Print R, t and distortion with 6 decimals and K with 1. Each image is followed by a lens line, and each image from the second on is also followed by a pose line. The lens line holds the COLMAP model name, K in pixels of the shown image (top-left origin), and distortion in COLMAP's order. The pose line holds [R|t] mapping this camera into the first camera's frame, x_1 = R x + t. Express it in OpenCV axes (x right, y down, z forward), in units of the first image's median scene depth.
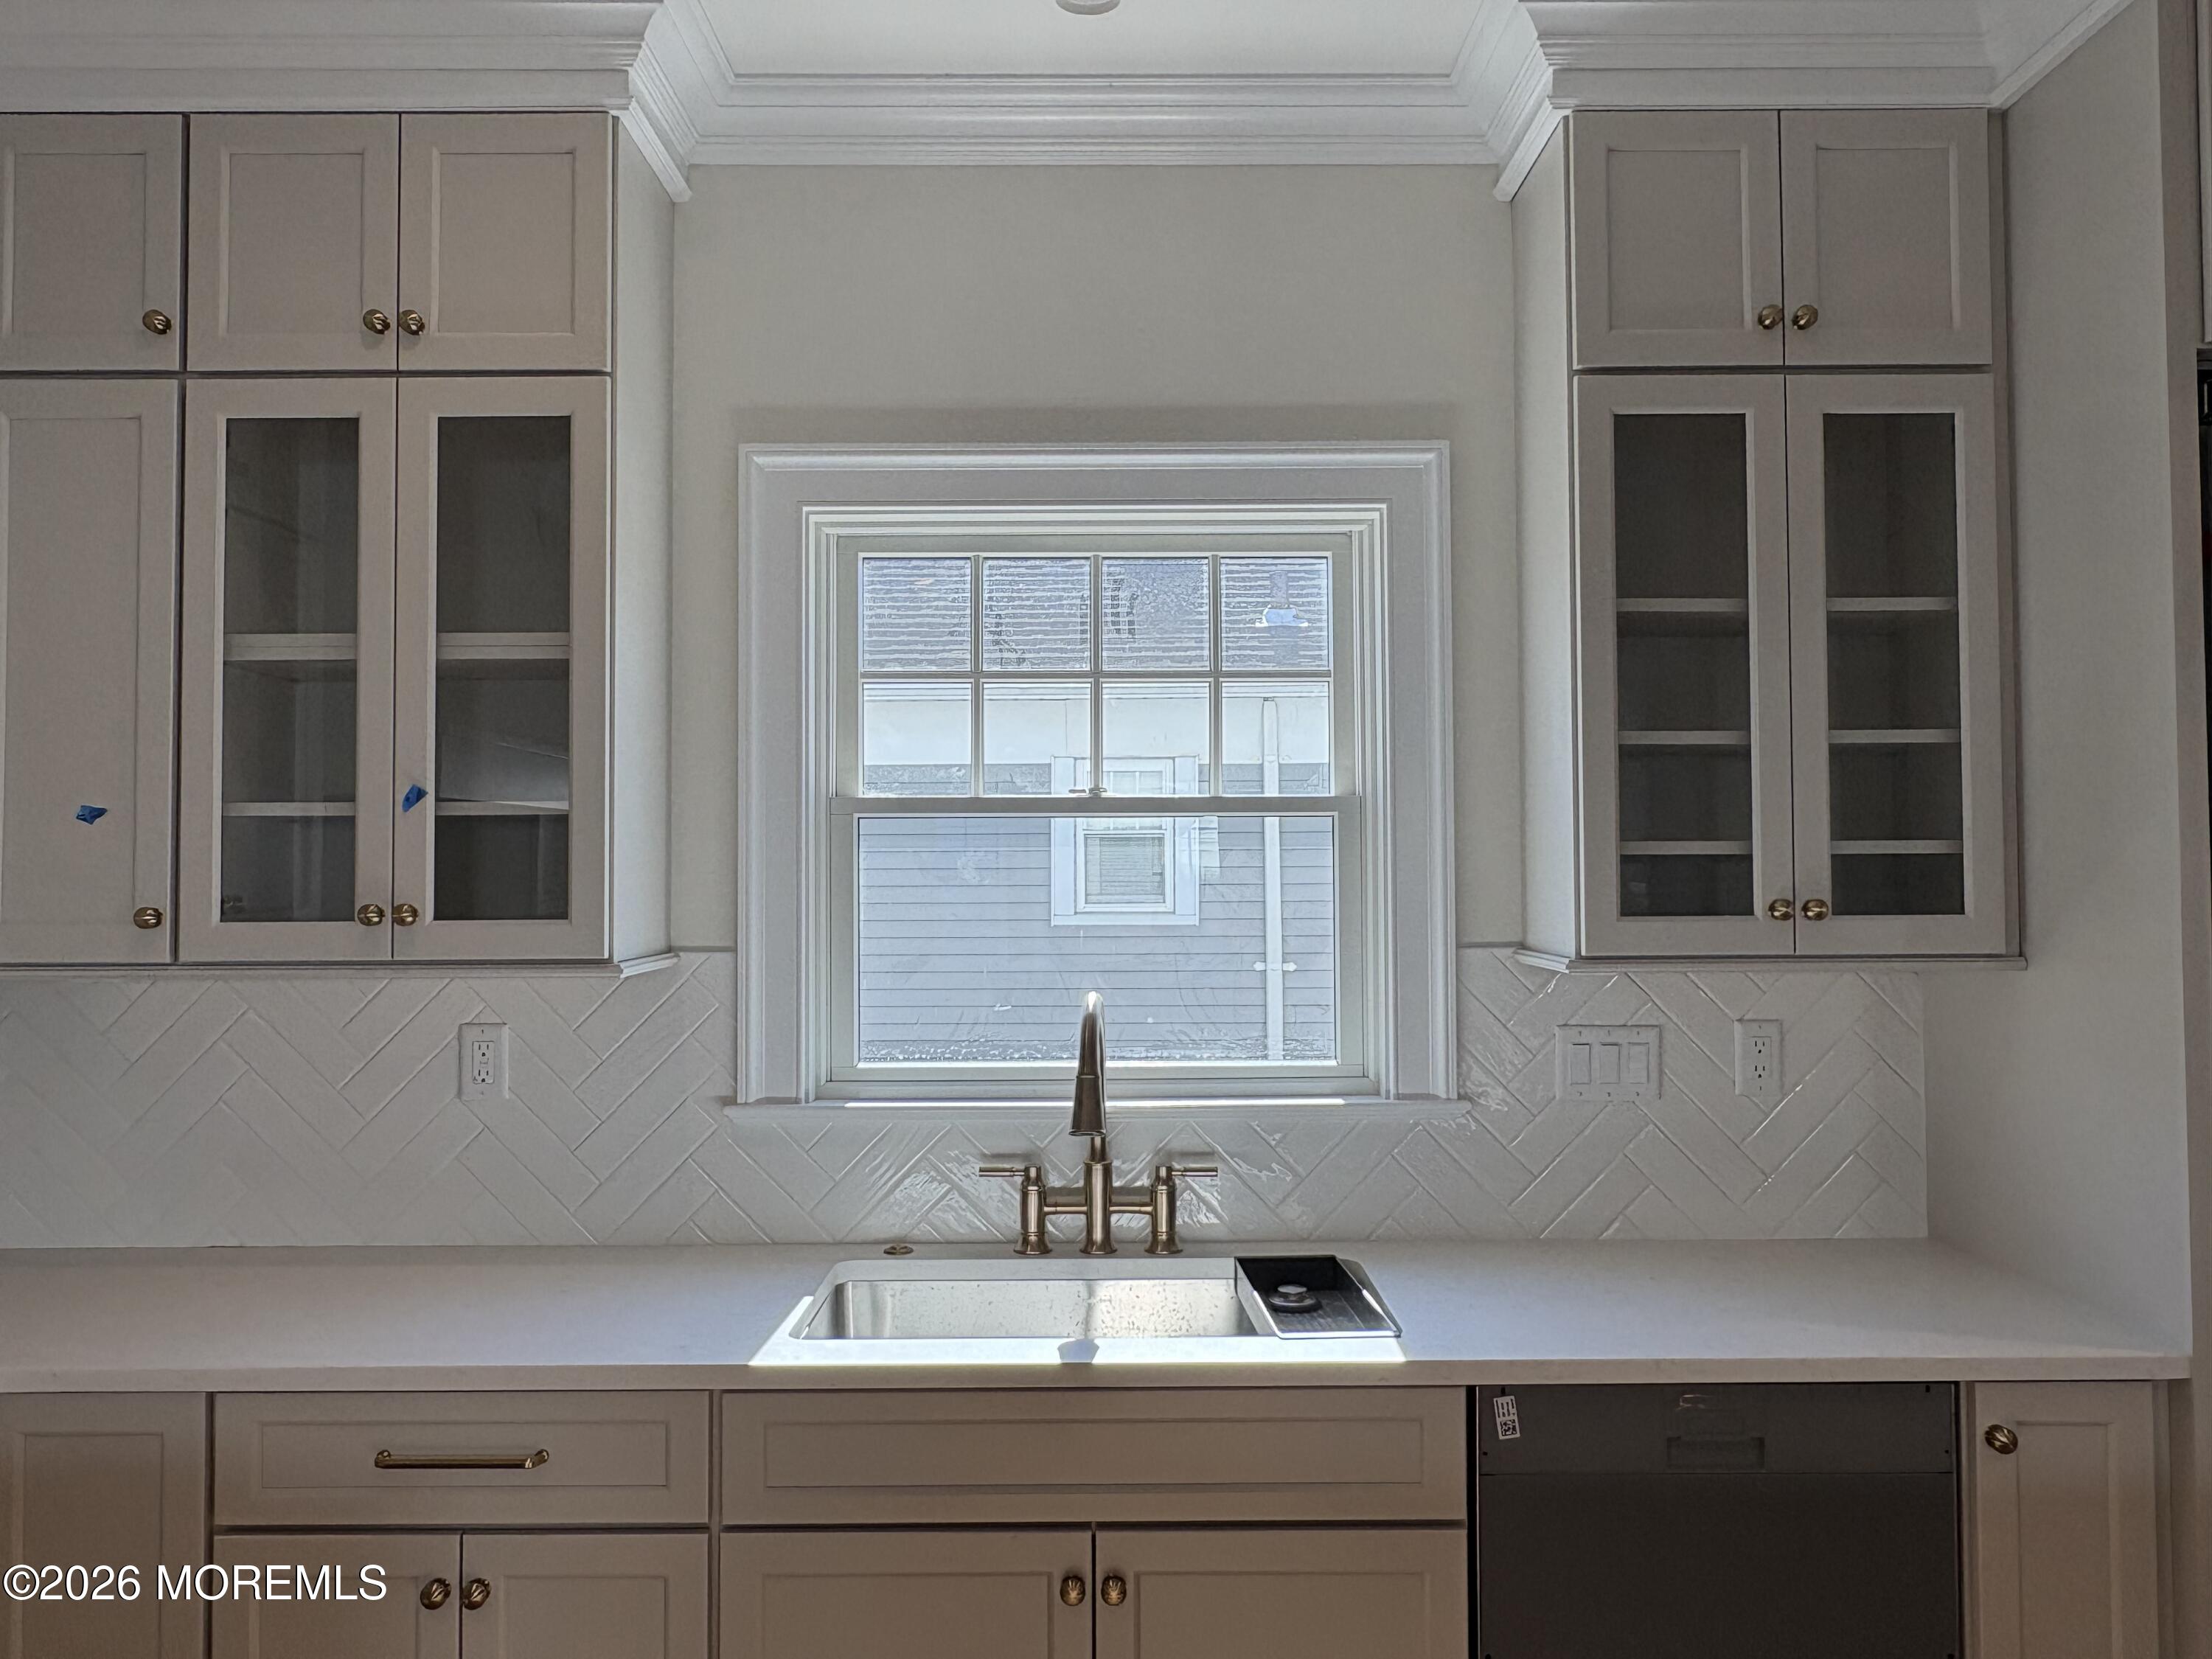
lens RADIAL K [[1661.7, 0, 1115.3], [0, 1661.7, 824.2], [0, 0, 1]] dist [-0.008184, 0.013357]
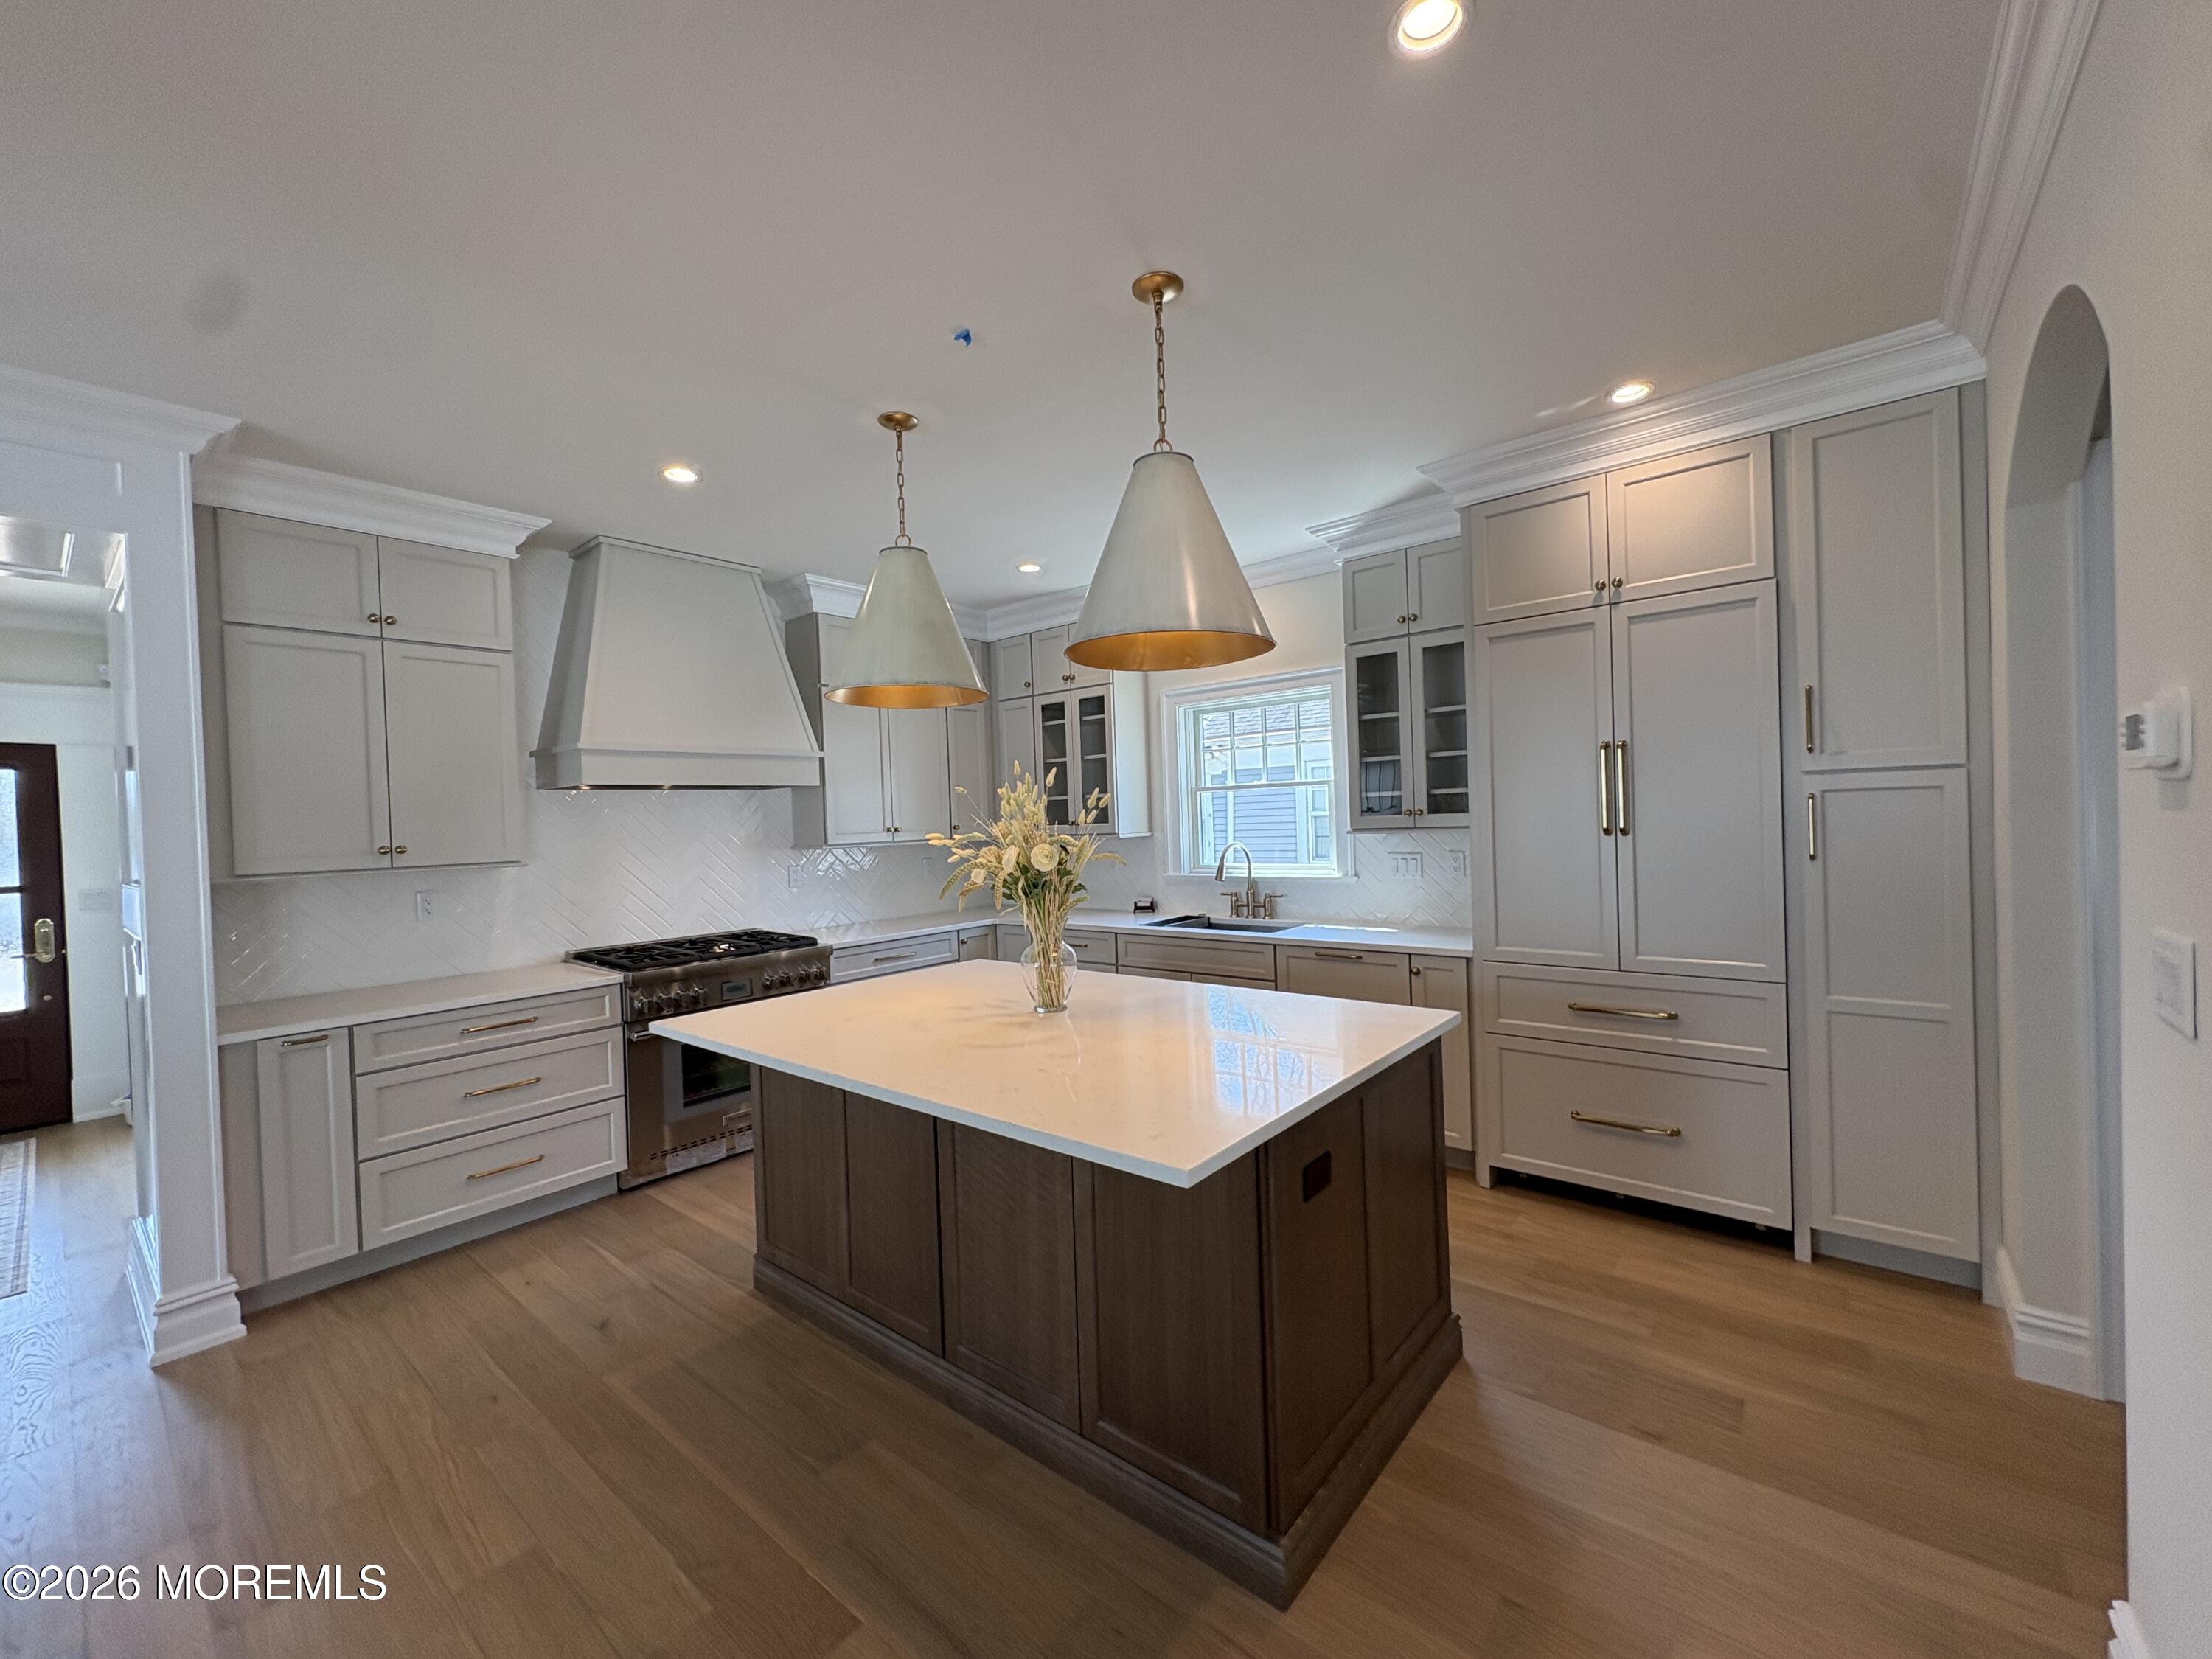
lens RADIAL K [[884.6, 0, 1098.3], [0, 884.6, 831.7], [0, 0, 1]] dist [-0.000509, -0.000177]
pose [[0.760389, -0.012664, -0.649344, 1.019699], [0.051187, 0.997868, 0.040479, -0.009465], [0.647448, -0.064017, 0.759417, -0.620263]]
